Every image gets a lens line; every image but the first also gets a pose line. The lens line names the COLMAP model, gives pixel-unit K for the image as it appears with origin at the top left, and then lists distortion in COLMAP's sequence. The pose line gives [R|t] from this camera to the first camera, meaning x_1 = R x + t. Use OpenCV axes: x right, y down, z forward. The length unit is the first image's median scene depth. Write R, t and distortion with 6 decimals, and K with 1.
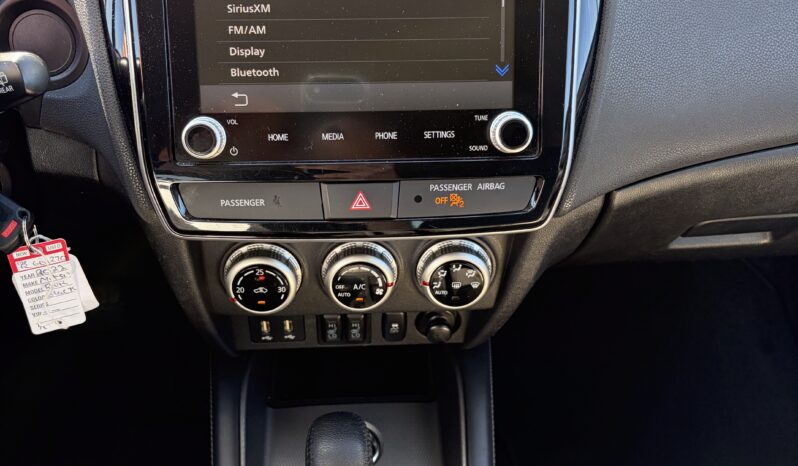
lens RADIAL K [[823.6, 0, 399.0], [0, 823.6, 233.0], [0, 0, 1]] dist [0.185126, -0.841665]
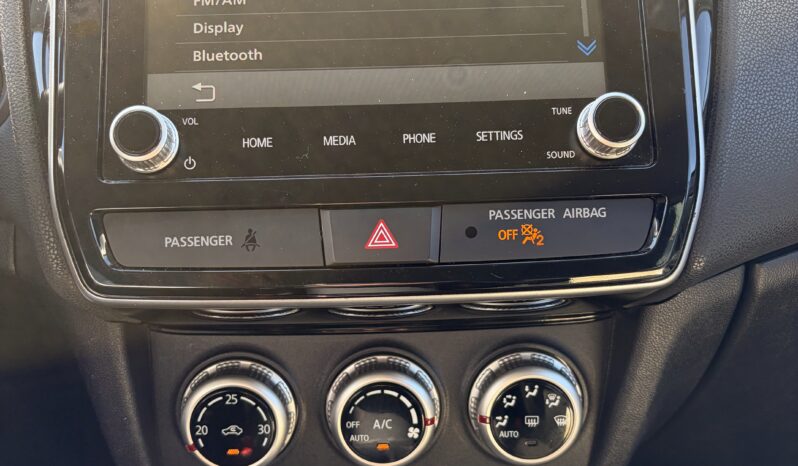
lens RADIAL K [[823.6, 0, 399.0], [0, 823.6, 233.0], [0, 0, 1]] dist [0.185126, -0.841665]
pose [[0.999167, -0.024718, -0.032463, -0.012109], [0.011907, 0.937622, -0.347453, 0.180819], [0.039026, 0.346777, 0.937135, 0.395868]]
